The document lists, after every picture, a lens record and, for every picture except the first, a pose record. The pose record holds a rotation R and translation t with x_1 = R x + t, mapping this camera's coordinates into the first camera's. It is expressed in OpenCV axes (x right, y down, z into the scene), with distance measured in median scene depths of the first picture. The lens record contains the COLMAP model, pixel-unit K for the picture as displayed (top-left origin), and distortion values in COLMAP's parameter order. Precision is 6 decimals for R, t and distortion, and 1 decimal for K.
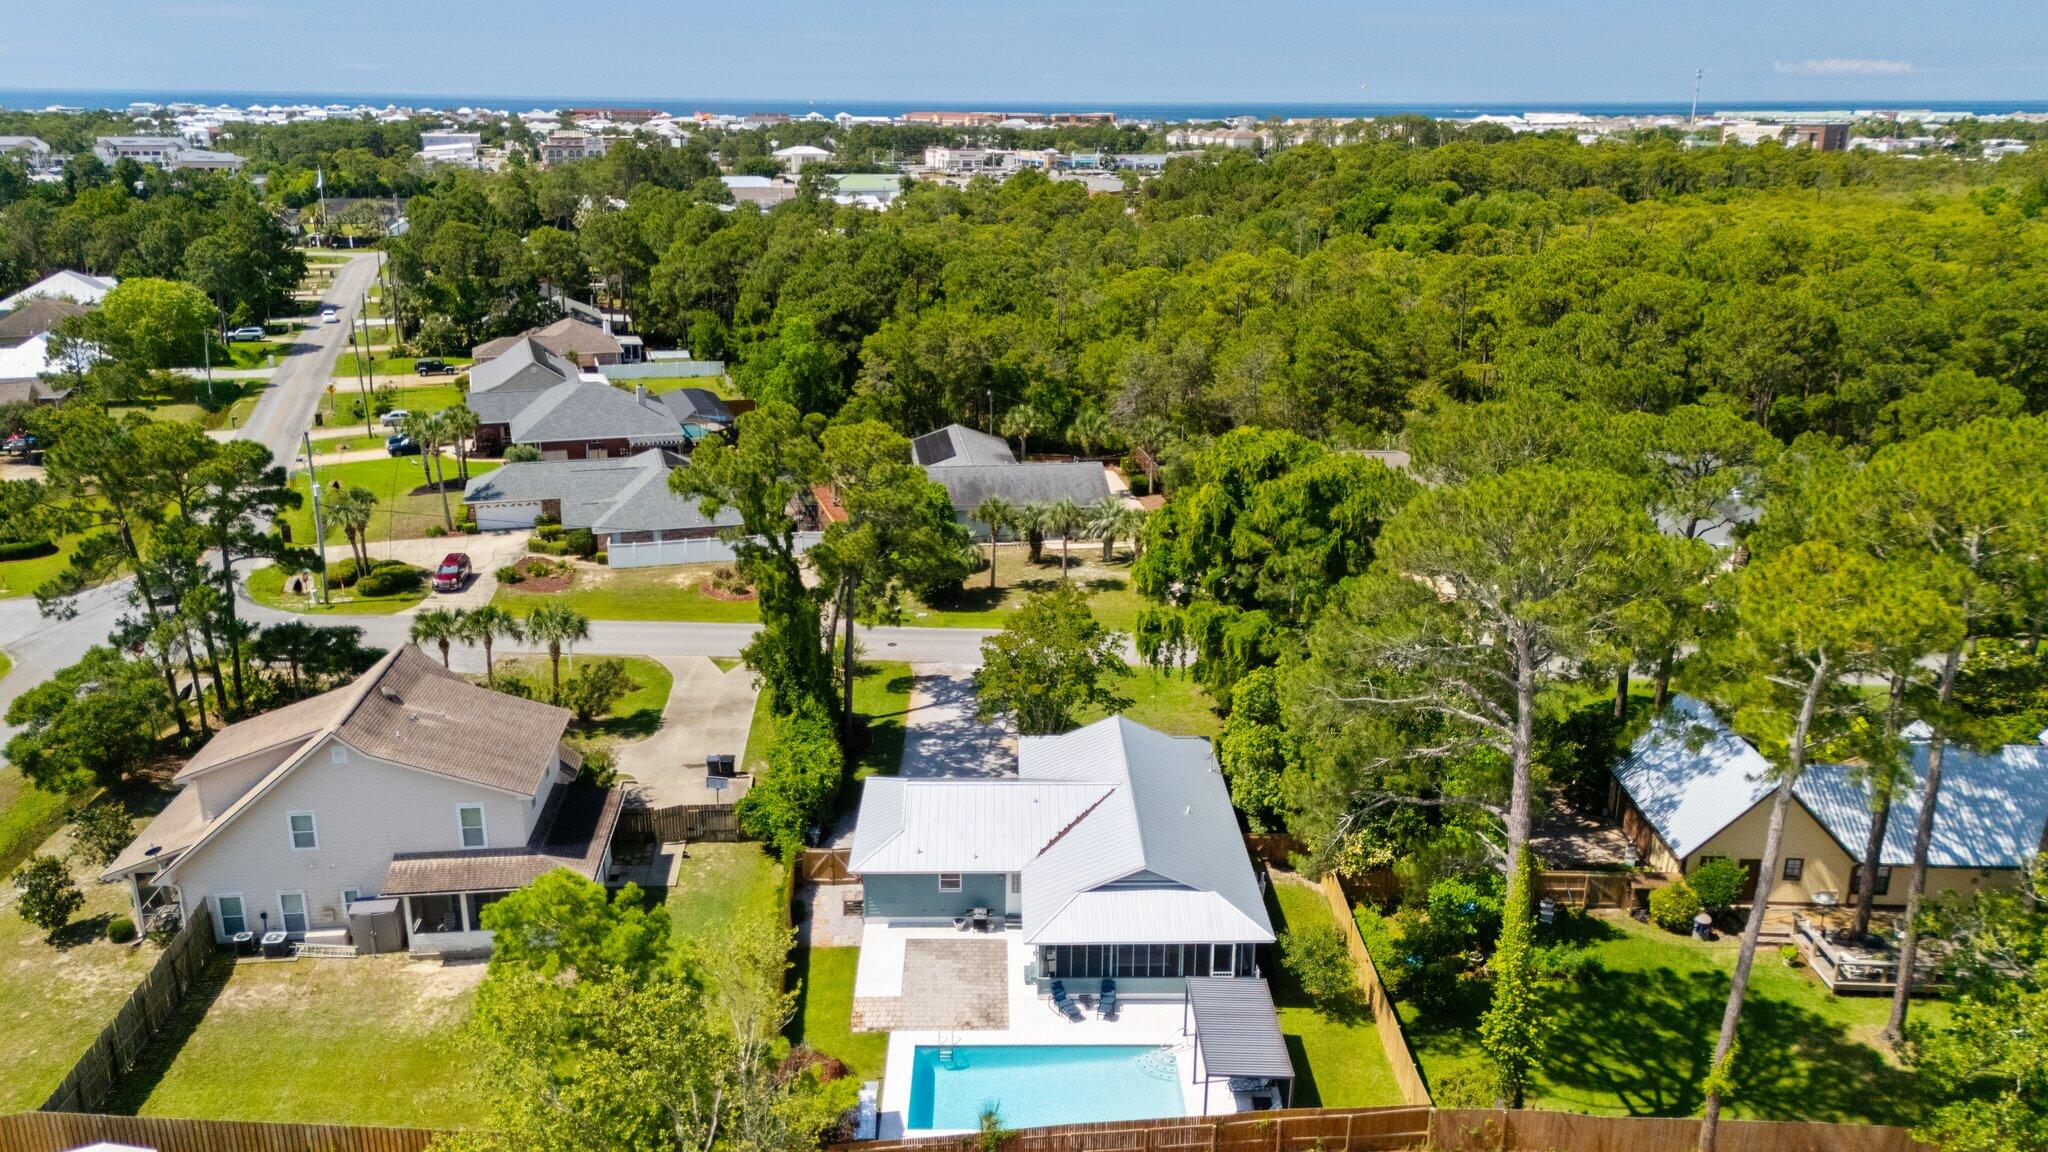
lens RADIAL K [[1494.8, 0, 1023.7], [0, 1494.8, 575.9], [0, 0, 1]] dist [0.011334, 0.002062]
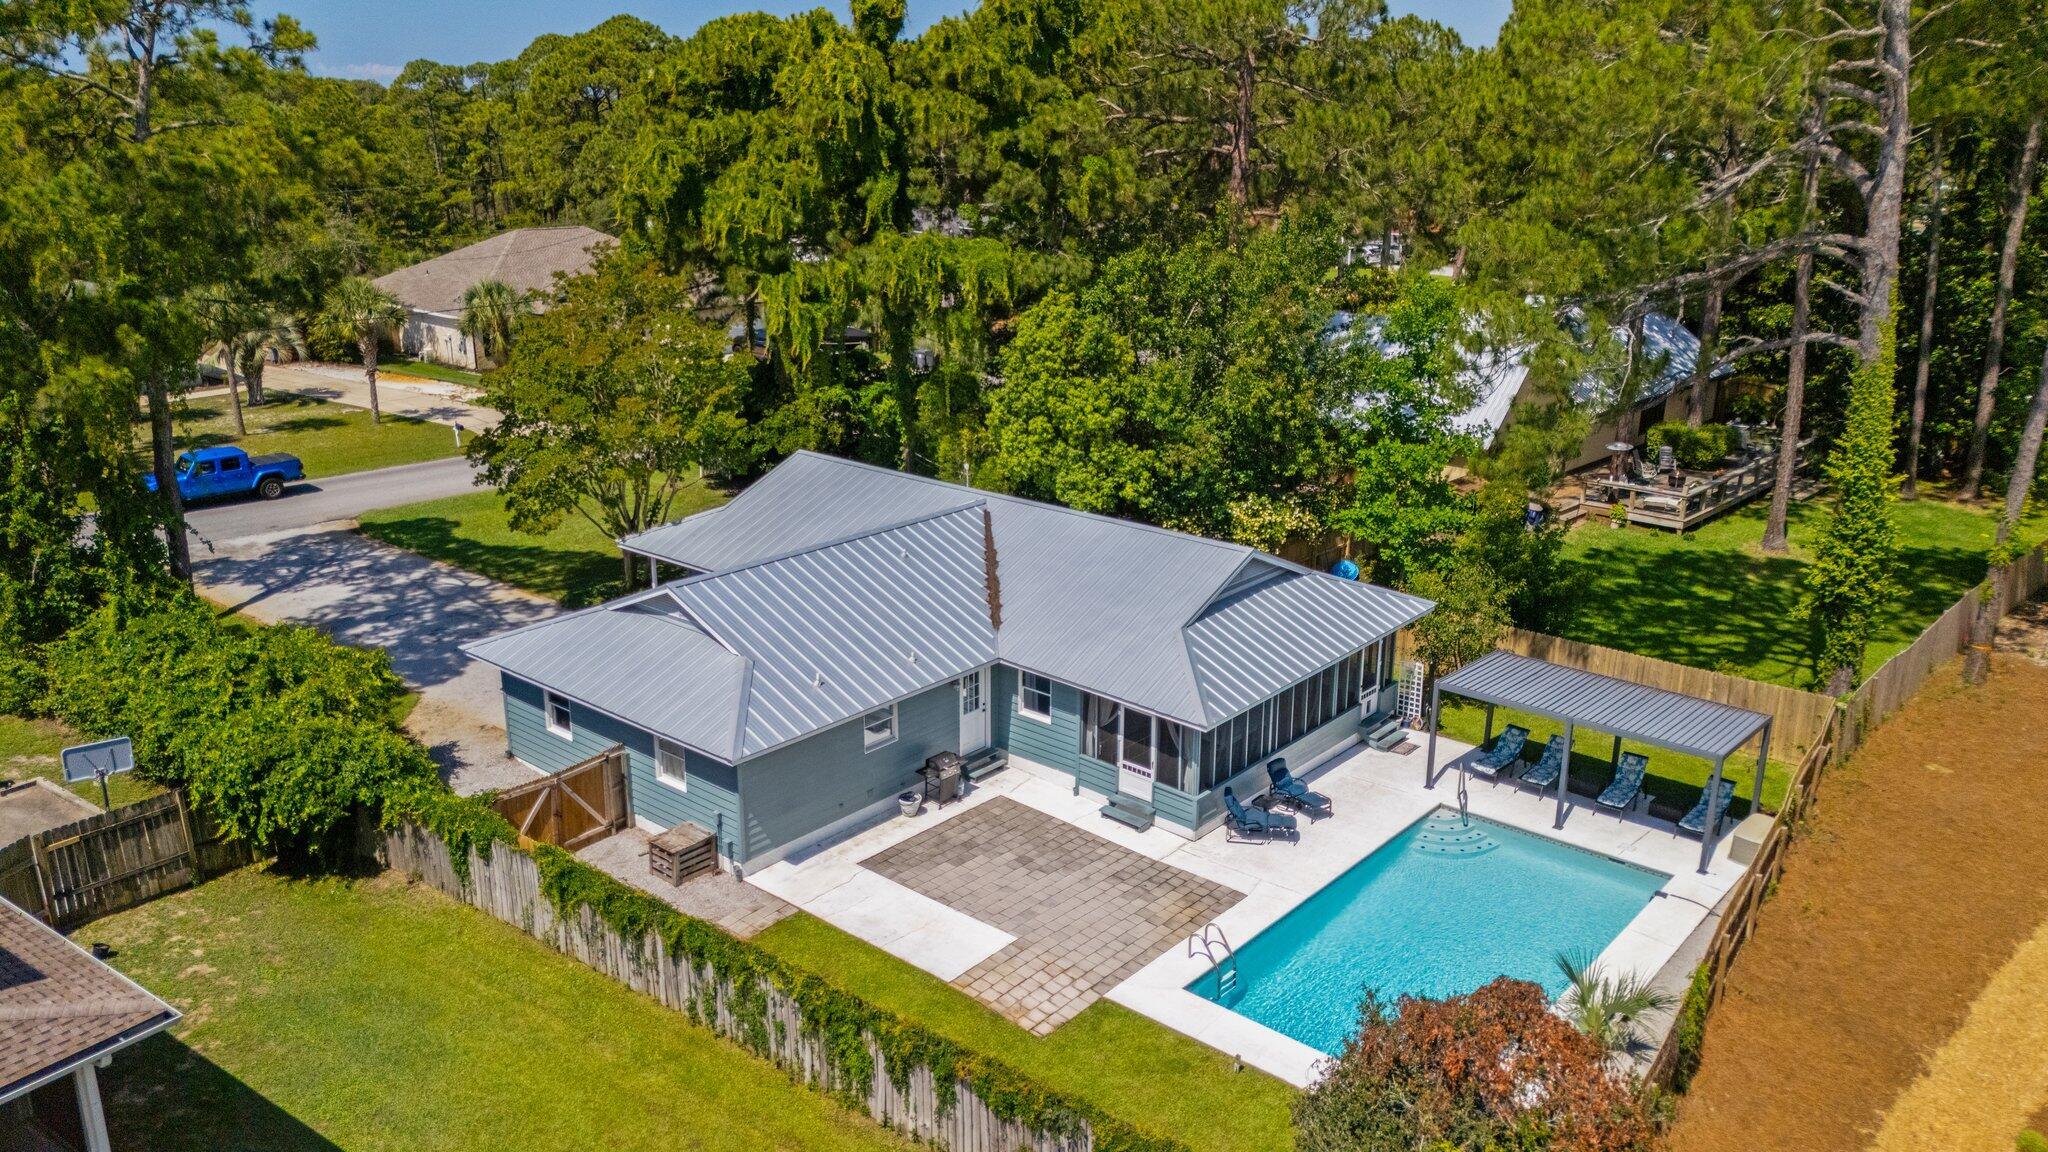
lens RADIAL K [[1494.8, 0, 1022.5], [0, 1494.8, 578.2], [0, 0, 1]] dist [0.011334, 0.002062]
pose [[0.678086, -0.220245, 0.701208, -0.341906], [0.229720, 0.969758, 0.082450, 0.130315], [-0.698161, 0.105173, 0.708174, 0.623550]]
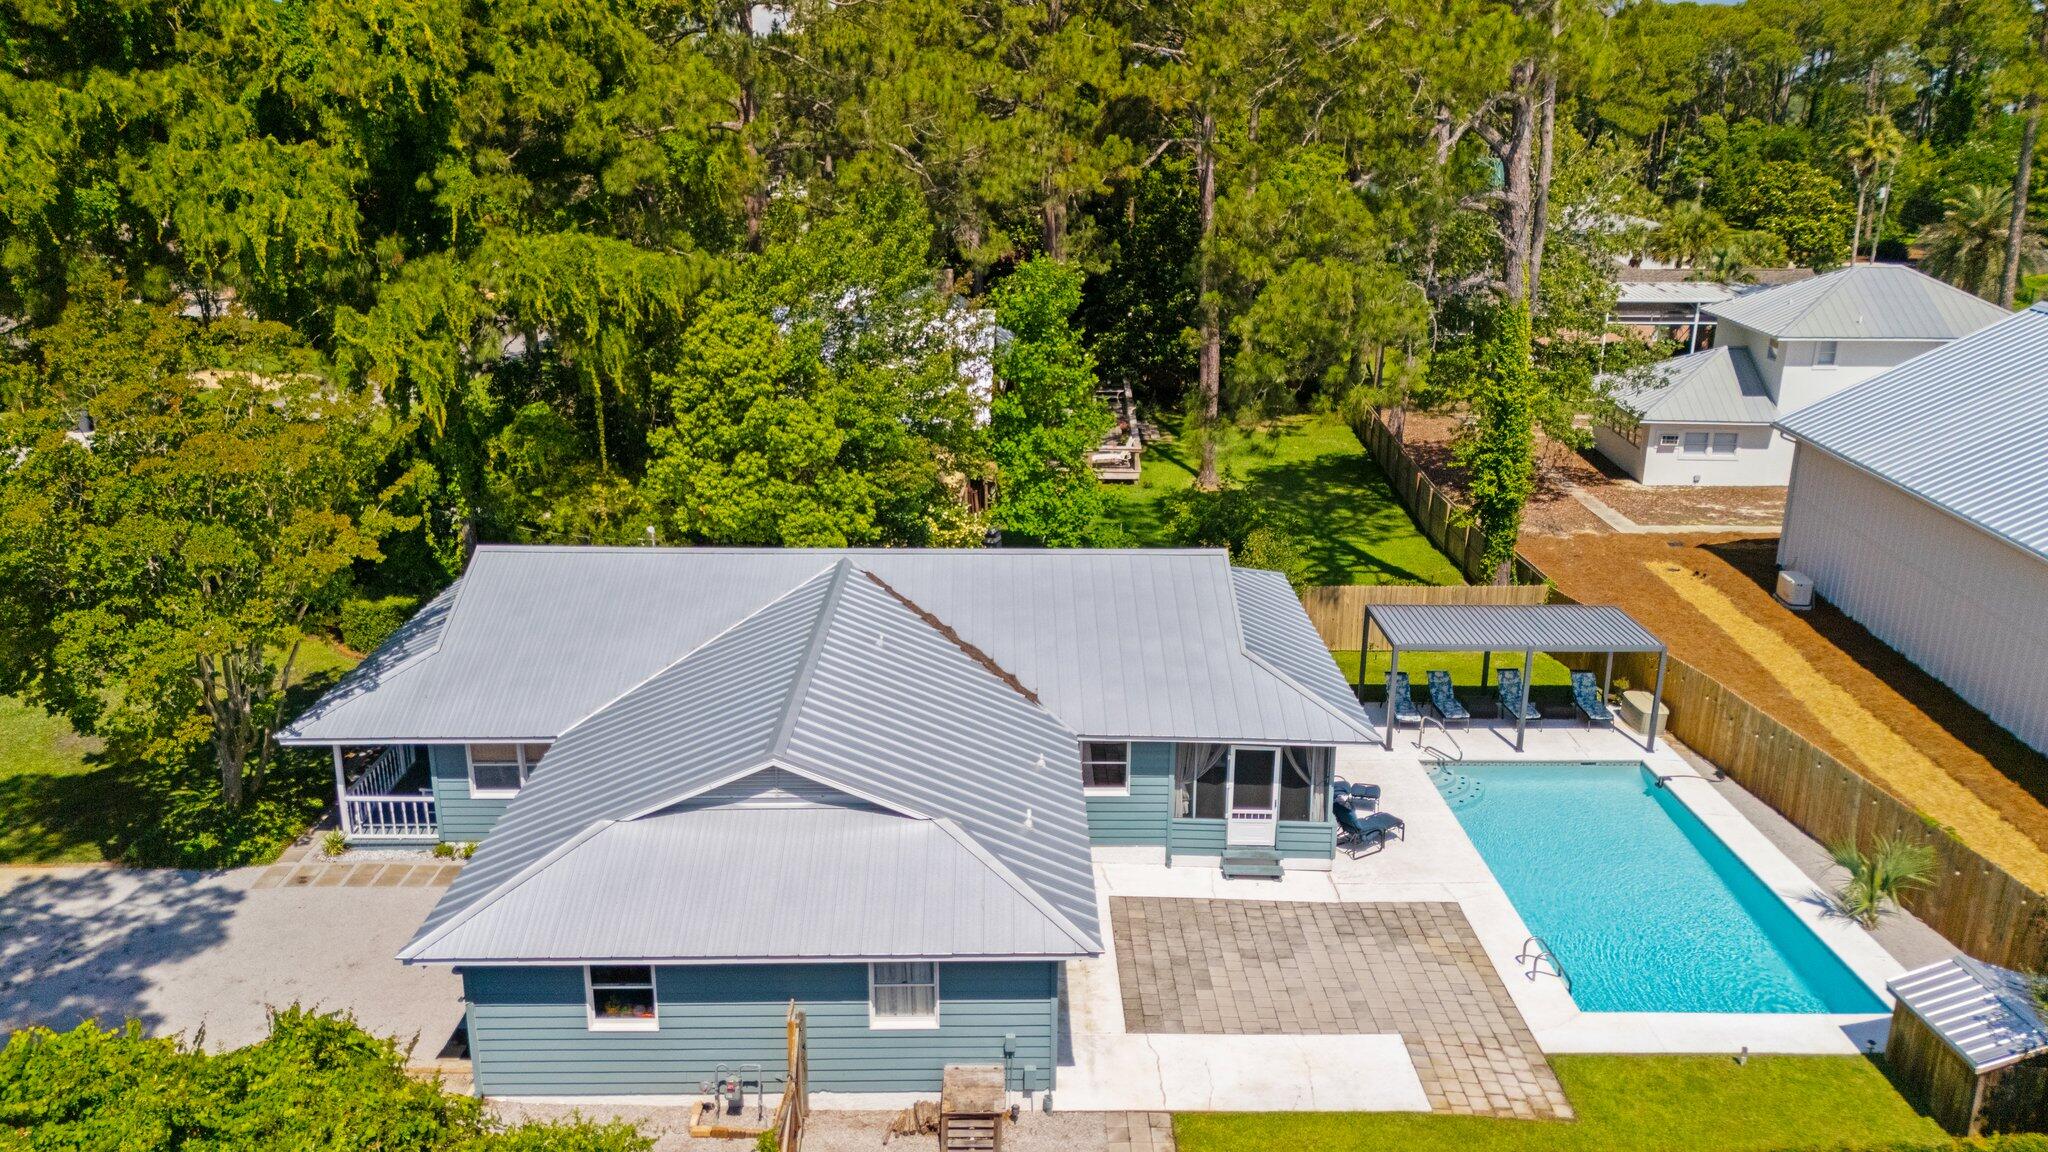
lens RADIAL K [[1494.8, 0, 1023.8], [0, 1494.8, 574.2], [0, 0, 1]] dist [0.011334, 0.002062]
pose [[0.027440, -0.296895, 0.954516, -0.380933], [0.308078, 0.910907, 0.274475, 0.037937], [-0.950965, 0.286534, 0.116462, 0.942581]]
